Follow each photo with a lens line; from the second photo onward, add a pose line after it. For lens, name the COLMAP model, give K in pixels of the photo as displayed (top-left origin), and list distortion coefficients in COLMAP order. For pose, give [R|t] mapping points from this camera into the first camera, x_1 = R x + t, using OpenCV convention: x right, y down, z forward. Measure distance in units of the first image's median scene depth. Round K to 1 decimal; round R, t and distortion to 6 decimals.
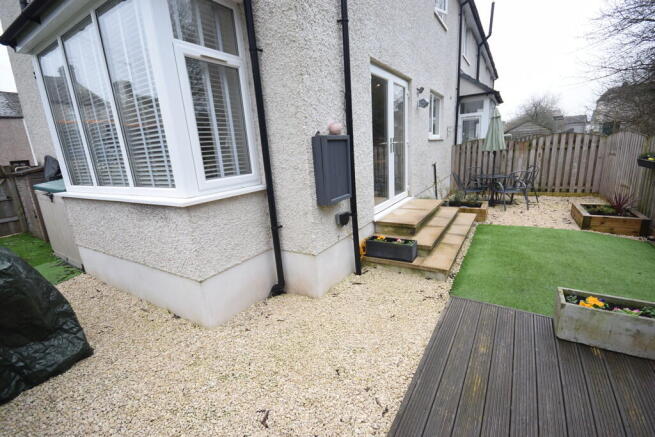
lens RADIAL K [[289.8, 0, 326.9], [0, 289.8, 218.8], [0, 0, 1]] dist [-0.002844, -0.000911]
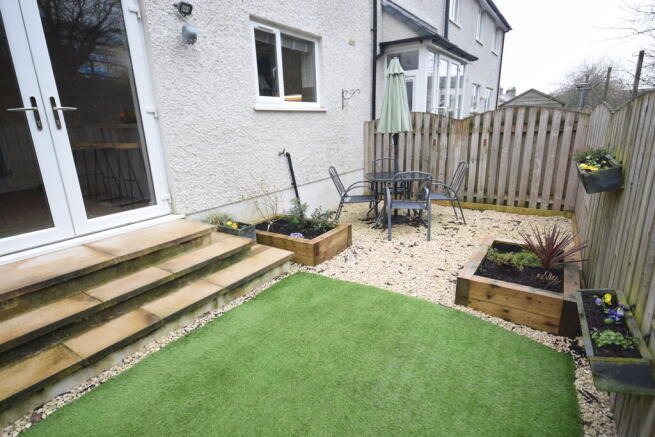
lens RADIAL K [[353.5, 0, 328.6], [0, 353.5, 218.3], [0, 0, 1]] dist [0.025042, 0.001696]
pose [[0.999231, 0.039210, 0.000160, 0.430535], [-0.039198, 0.998791, 0.029666, -0.075758], [0.001003, -0.029649, 0.999560, 0.264247]]
